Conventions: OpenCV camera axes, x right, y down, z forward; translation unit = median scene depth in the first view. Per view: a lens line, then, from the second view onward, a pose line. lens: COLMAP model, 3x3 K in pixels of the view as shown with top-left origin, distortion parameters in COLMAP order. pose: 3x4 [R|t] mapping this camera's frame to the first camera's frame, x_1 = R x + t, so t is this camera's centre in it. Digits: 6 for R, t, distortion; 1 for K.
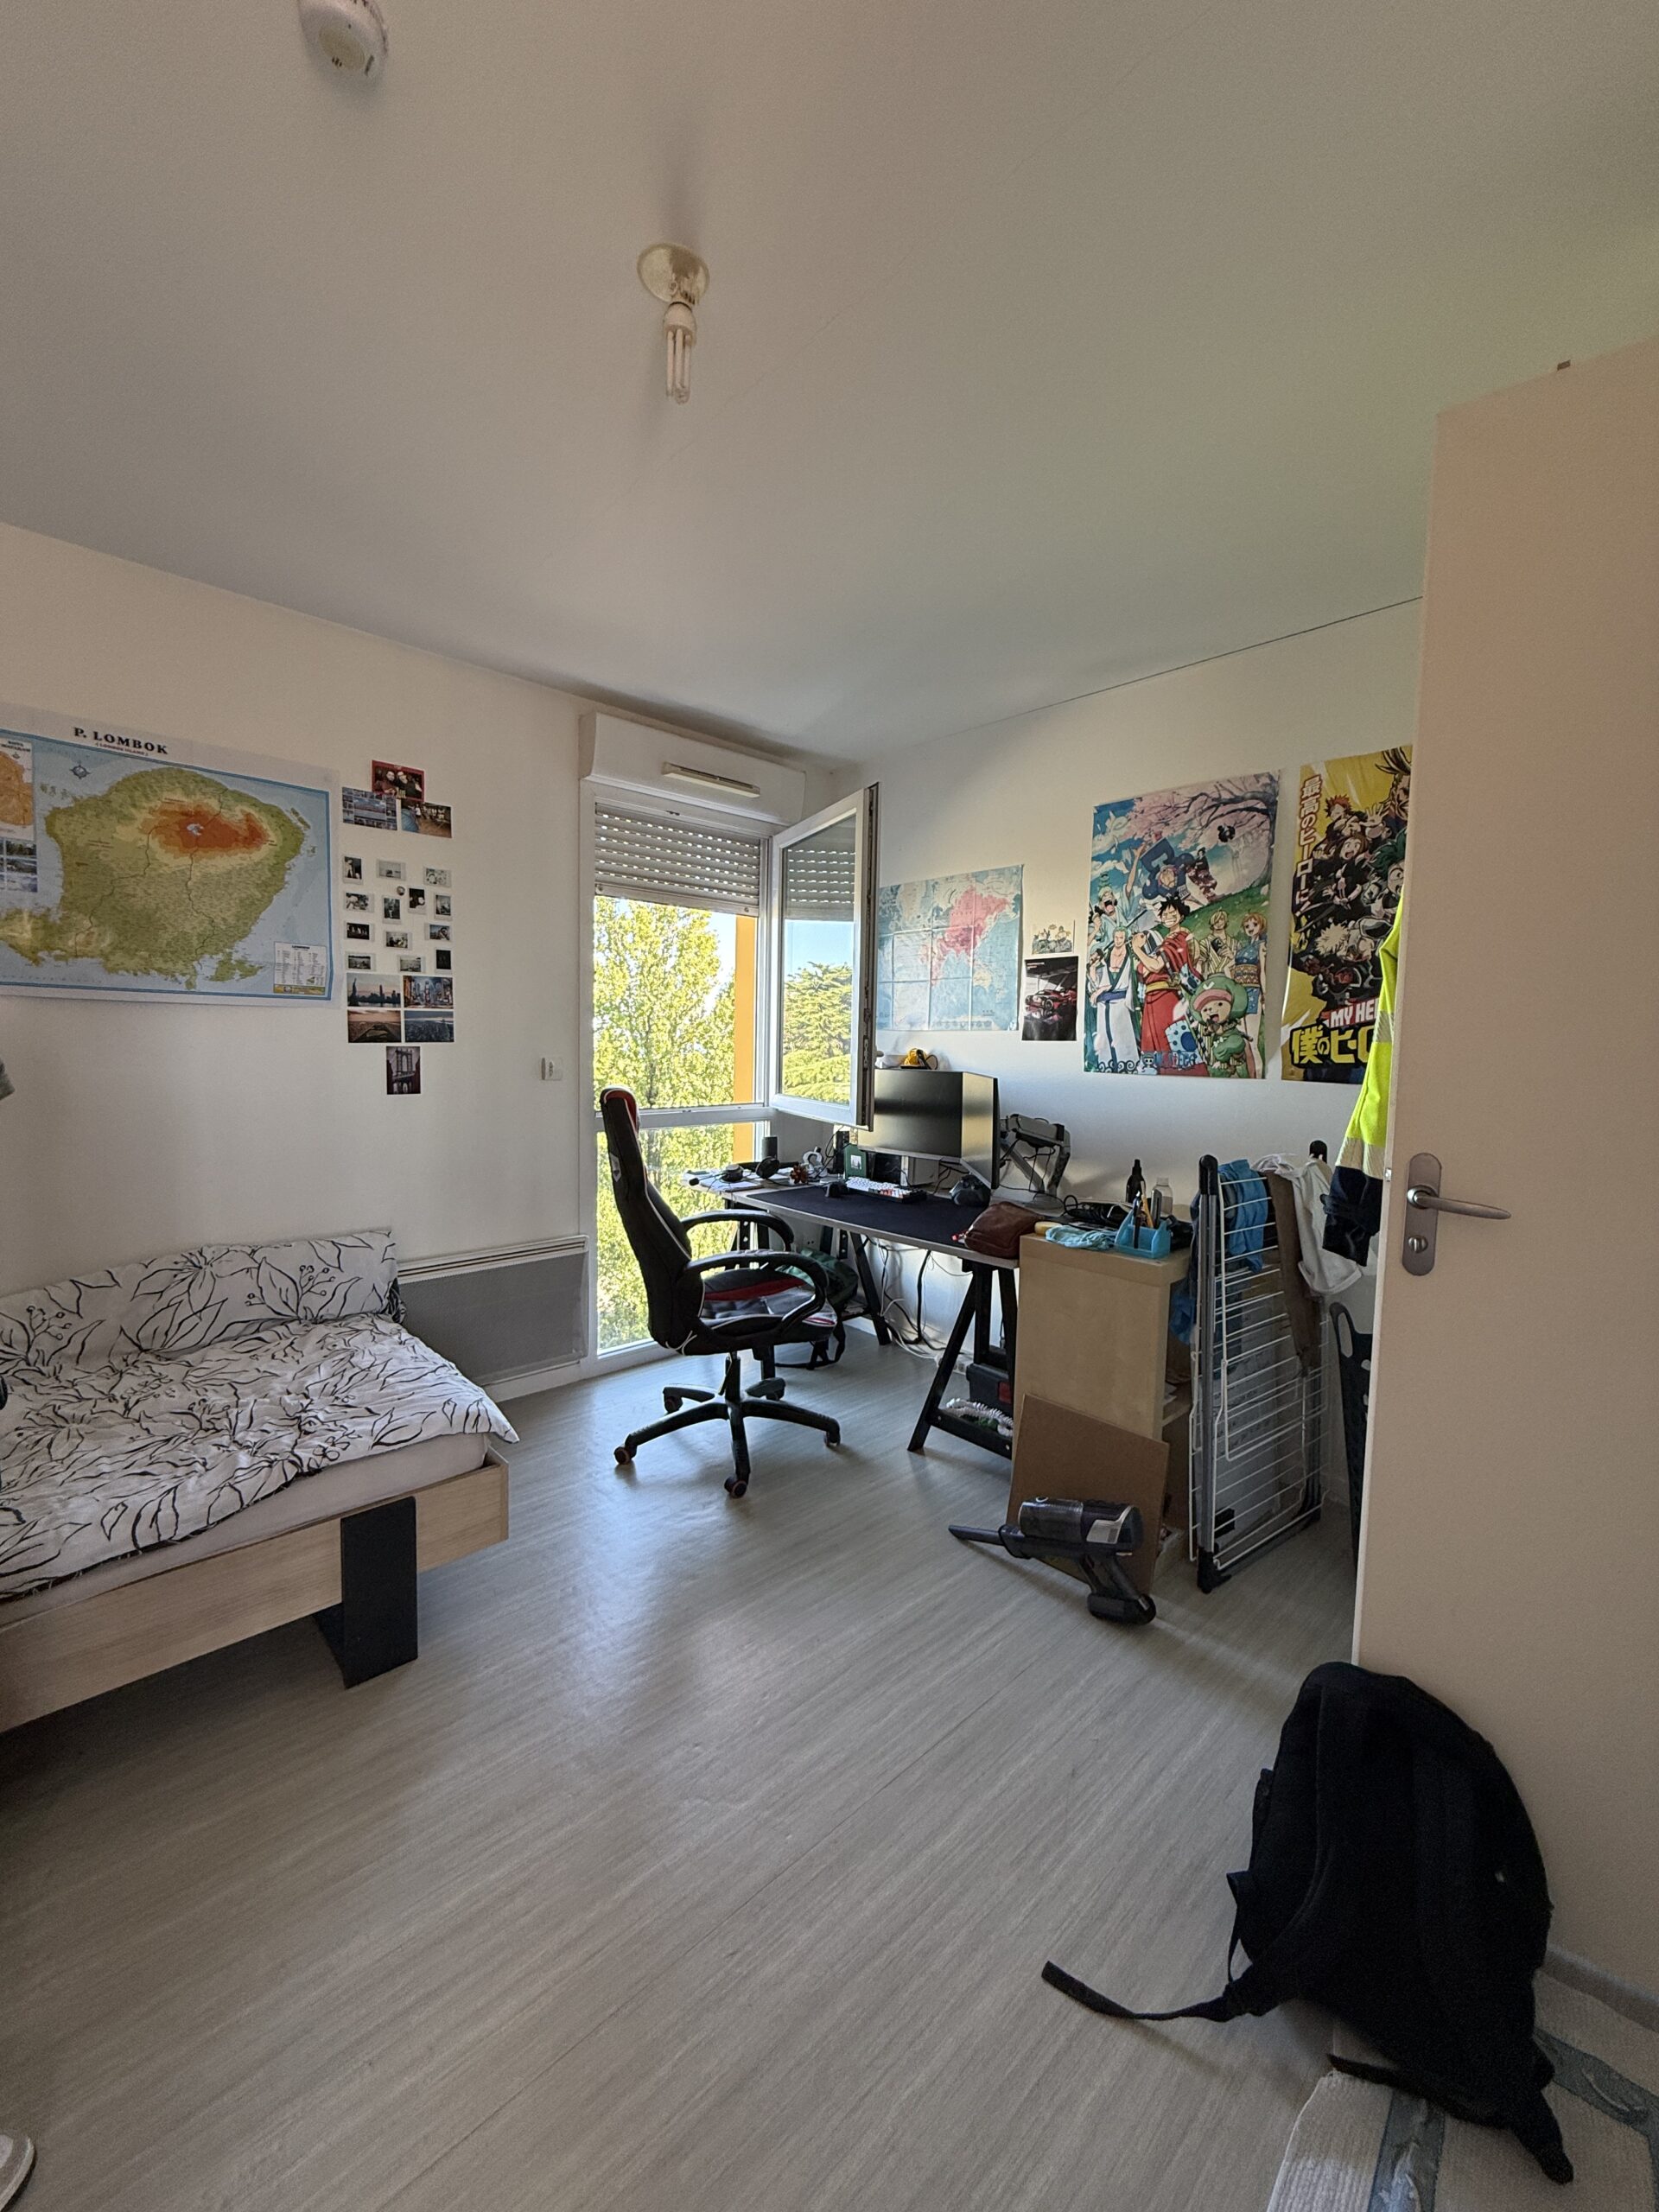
lens RADIAL K [[880.6, 0, 829.8], [0, 880.6, 1098.1], [0, 0, 1]] dist [0.001134, 0.000274]
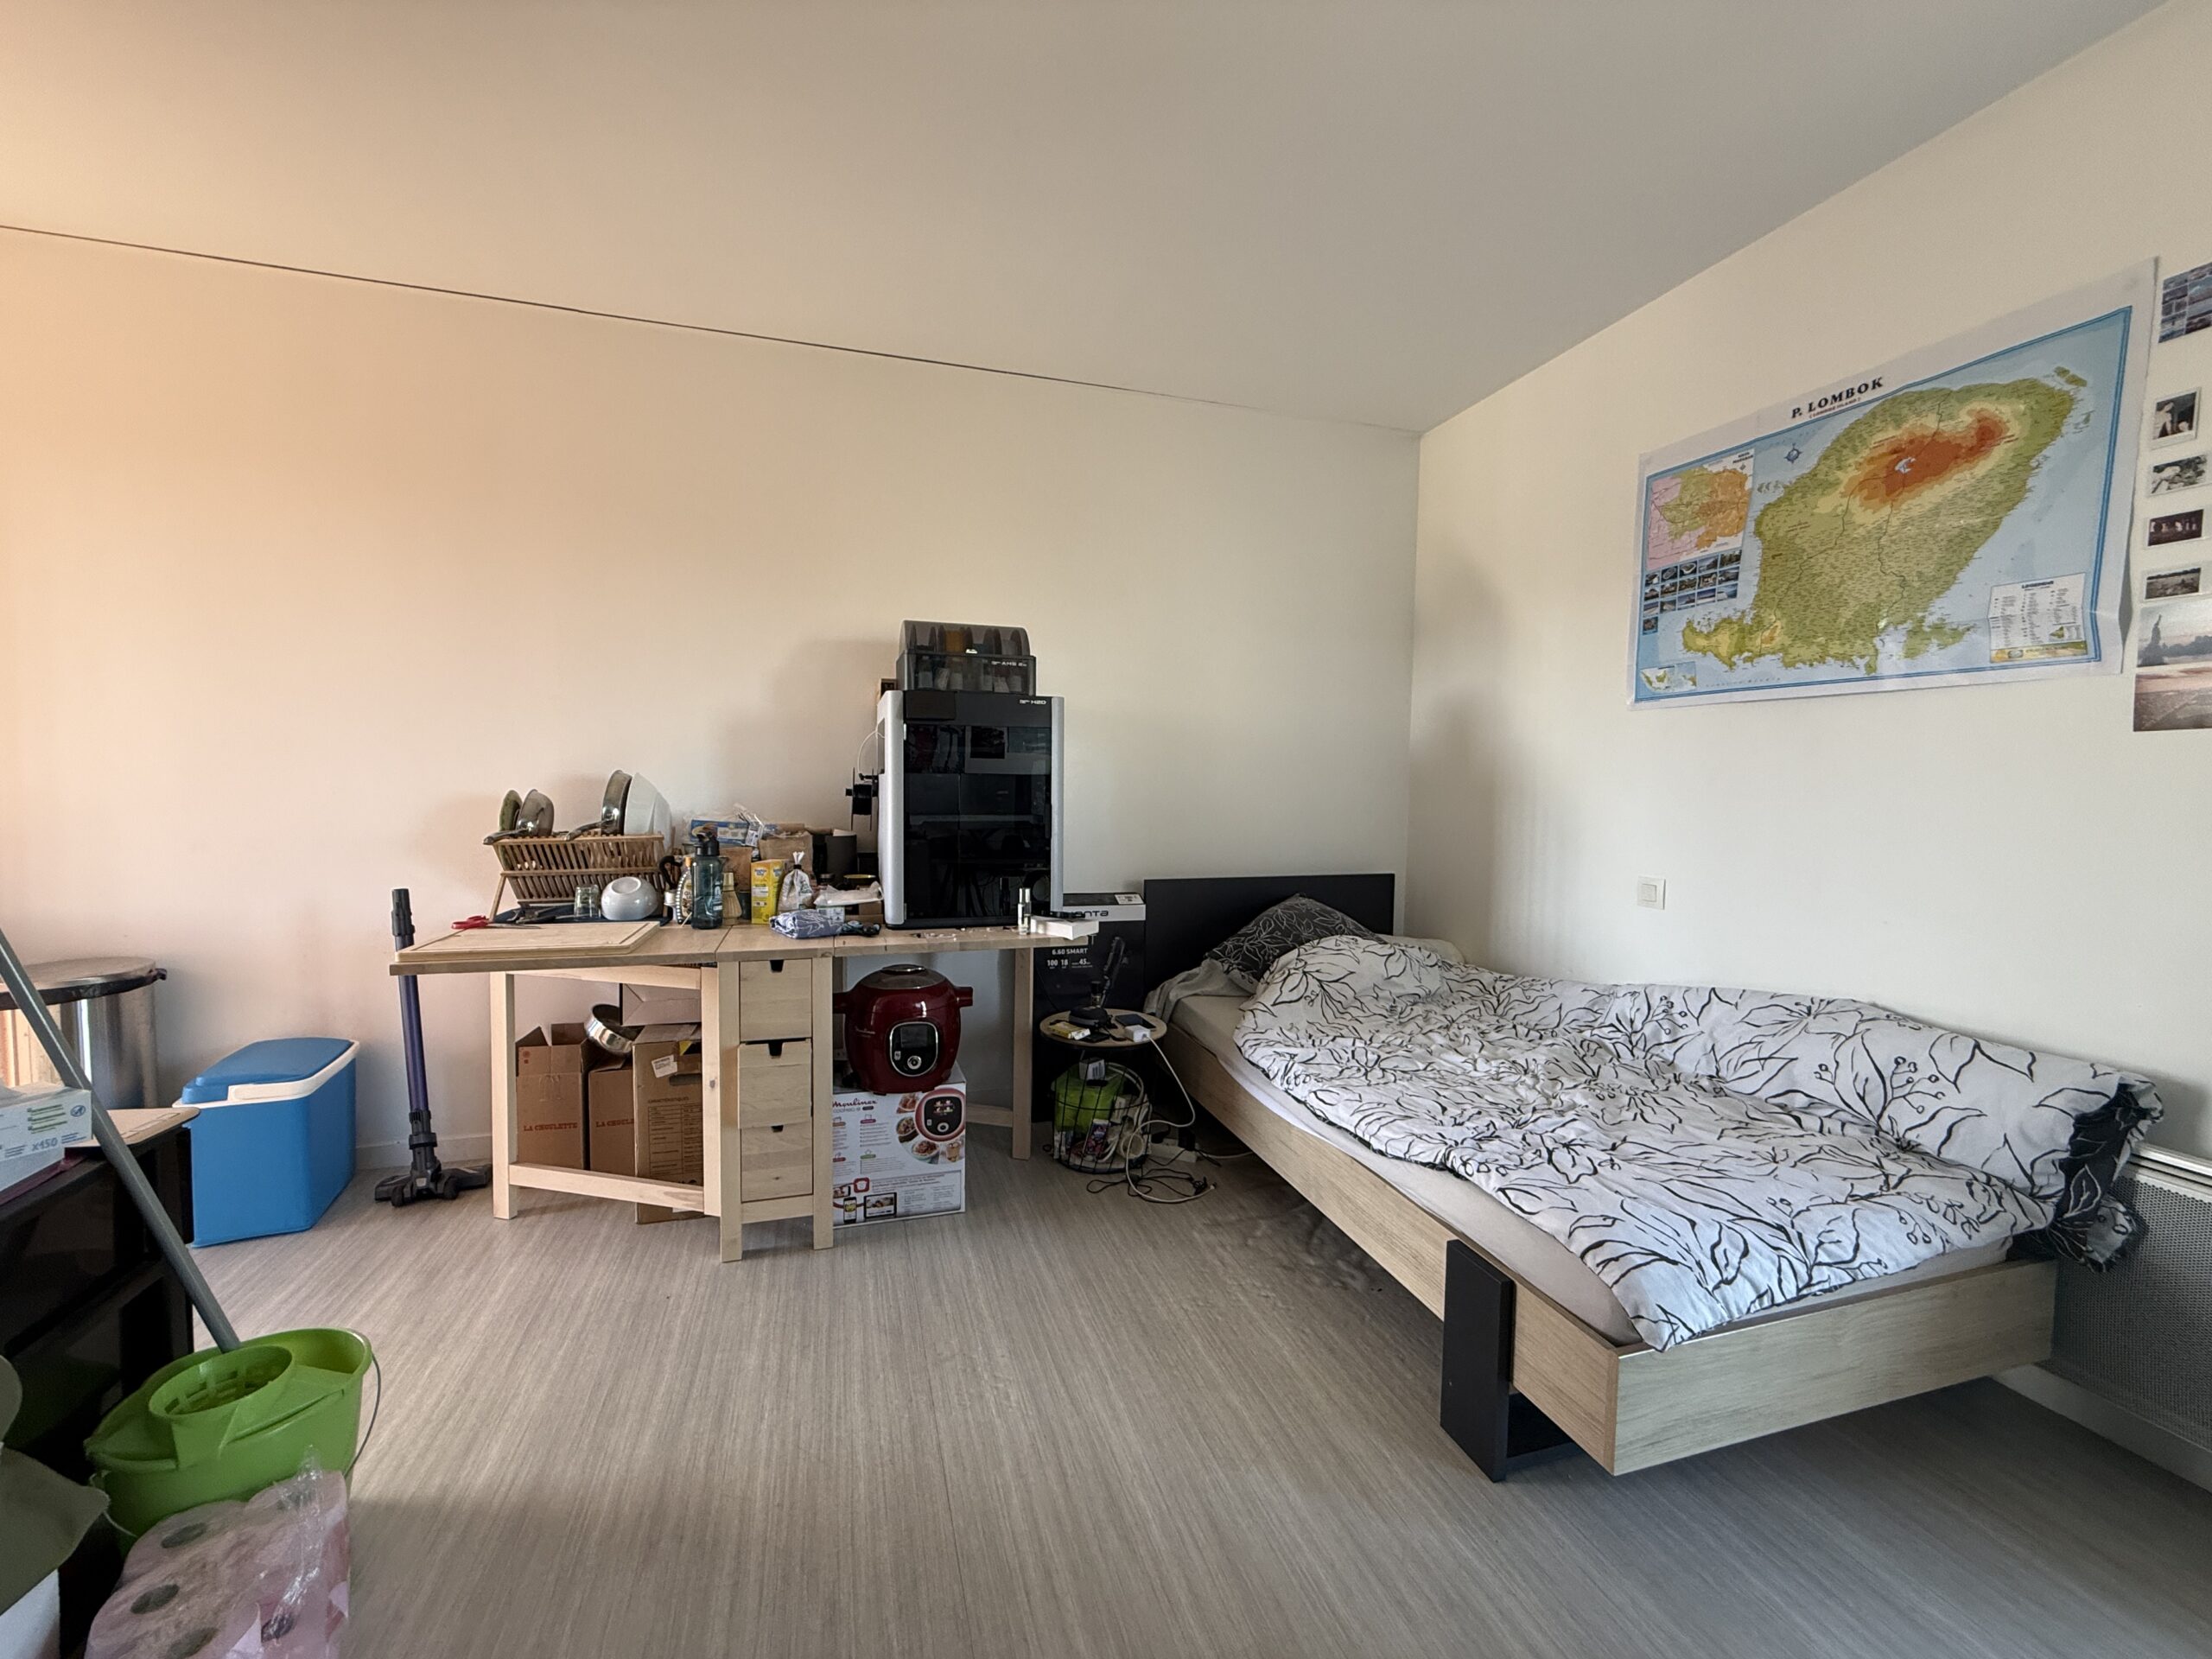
lens RADIAL K [[880.6, 0, 1106.0], [0, 880.6, 829.5], [0, 0, 1]] dist [0.001134, 0.000274]
pose [[-0.445743, 0.023377, -0.894856, 0.298564], [-0.085917, 0.993927, 0.068762, 0.020518], [0.891028, 0.107534, -0.441027, 0.758274]]
